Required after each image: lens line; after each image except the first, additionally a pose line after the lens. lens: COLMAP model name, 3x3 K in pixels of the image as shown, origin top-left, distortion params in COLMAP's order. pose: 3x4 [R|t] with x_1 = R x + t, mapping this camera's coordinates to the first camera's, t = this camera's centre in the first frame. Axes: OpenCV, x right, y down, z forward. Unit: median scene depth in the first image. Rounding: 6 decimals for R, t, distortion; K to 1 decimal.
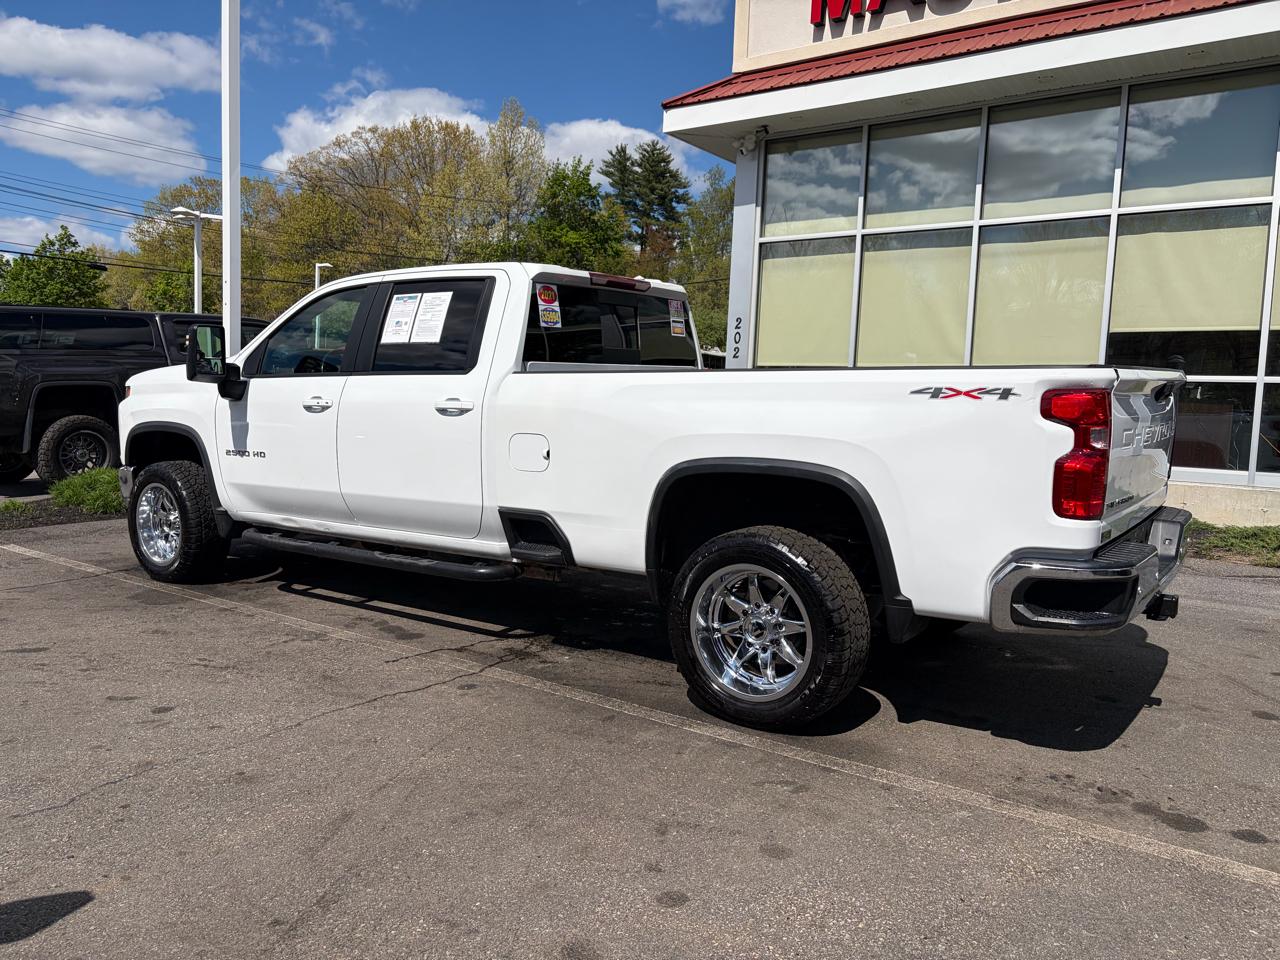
lens RADIAL K [[968.0, 0, 644.0], [0, 968.0, 481.7], [0, 0, 1]] dist [0.045851, -0.041646]
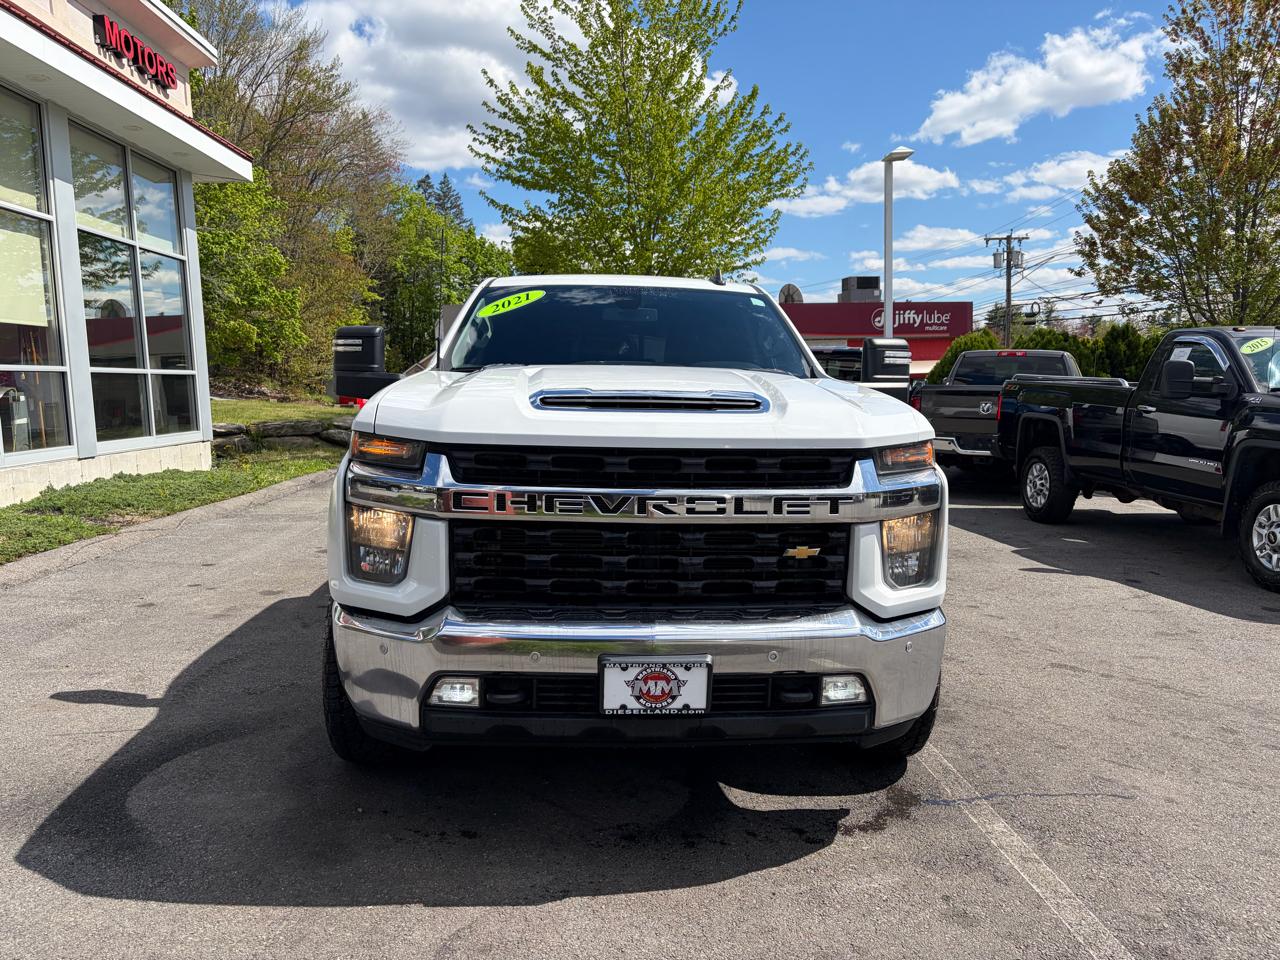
lens RADIAL K [[970.6, 0, 638.4], [0, 970.6, 479.8], [0, 0, 1]] dist [0.041116, -0.037314]
pose [[-0.619465, -0.107071, 0.777688, -0.896539], [0.056864, 0.981932, 0.180486, -0.187812], [-0.782962, 0.156028, -0.602185, 1.543716]]
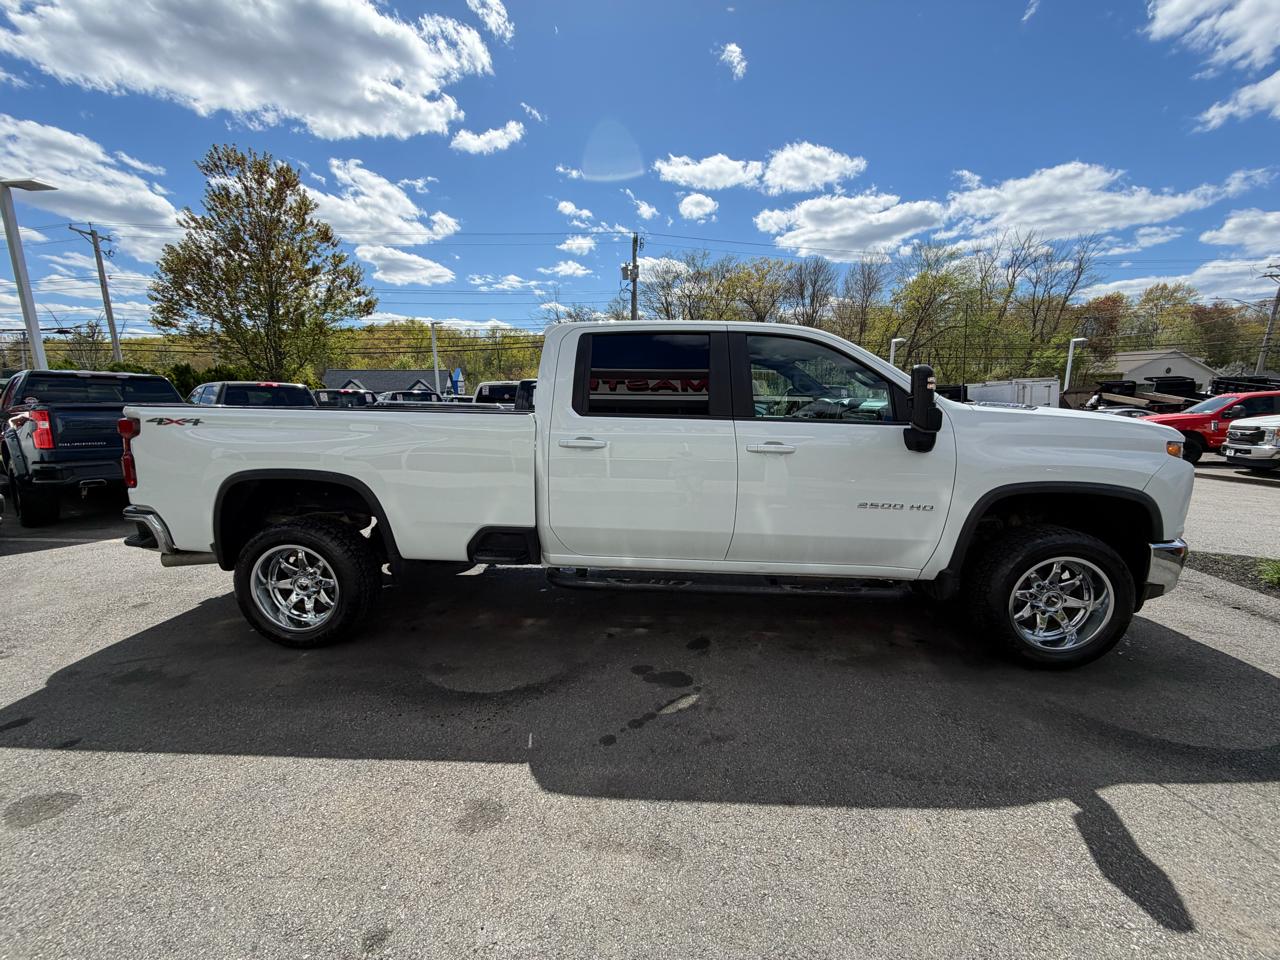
lens RADIAL K [[512.1, 0, 637.9], [0, 512.1, 471.9], [0, 0, 1]] dist [-0.002174, 0.000739]
pose [[-0.850550, 0.045745, -0.523902, 0.243863], [-0.072885, 0.976342, 0.203579, -0.165108], [0.520820, 0.211339, -0.827093, 1.491407]]
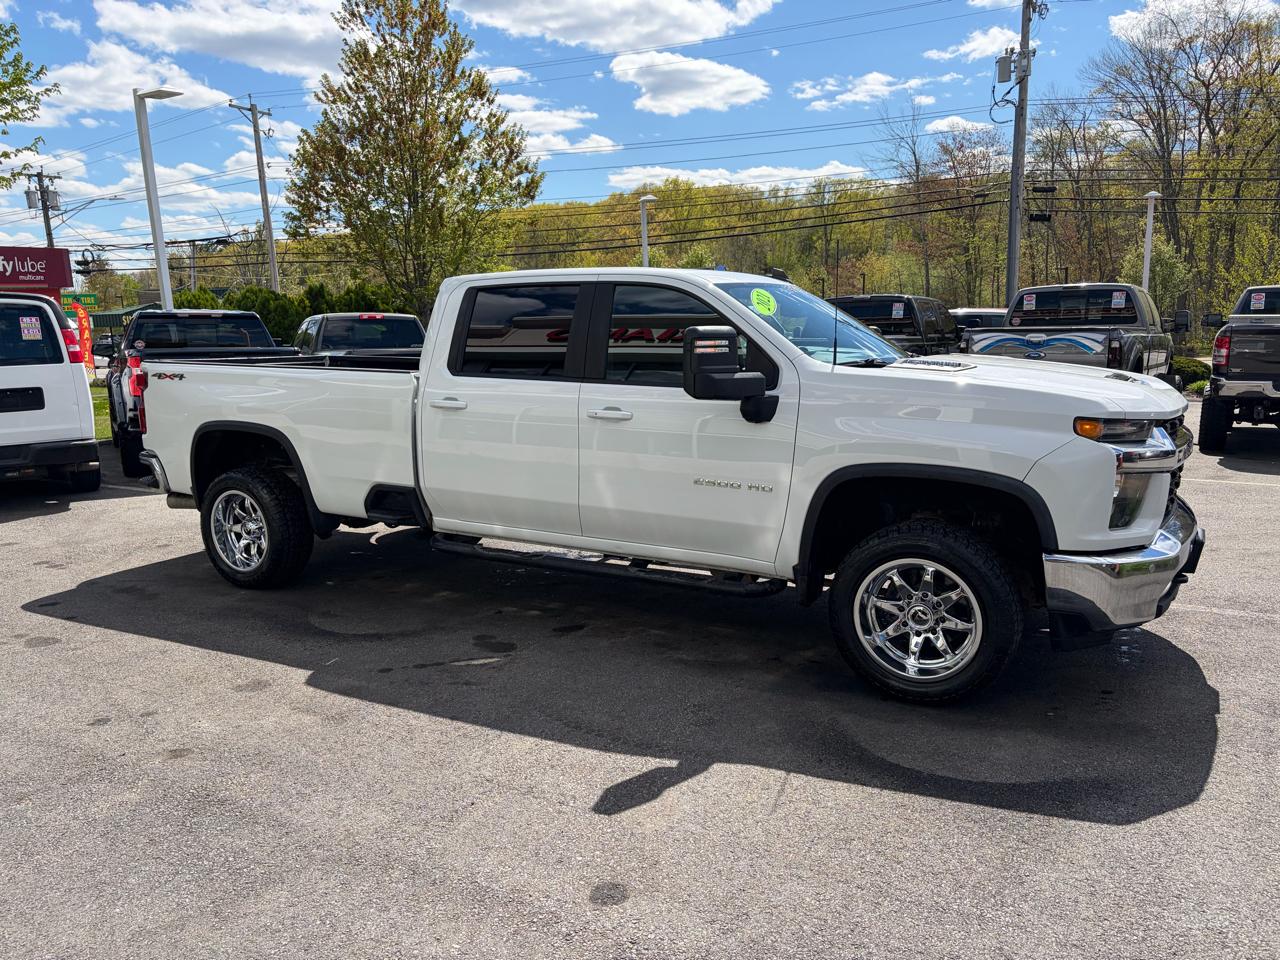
lens RADIAL K [[968.0, 0, 647.0], [0, 968.0, 476.6], [0, 0, 1]] dist [0.045851, -0.041646]
pose [[-0.994845, 0.008210, -0.101079, -0.058493], [-0.017435, 0.968029, 0.250231, -0.251876], [0.099901, 0.250703, -0.962895, 1.959905]]
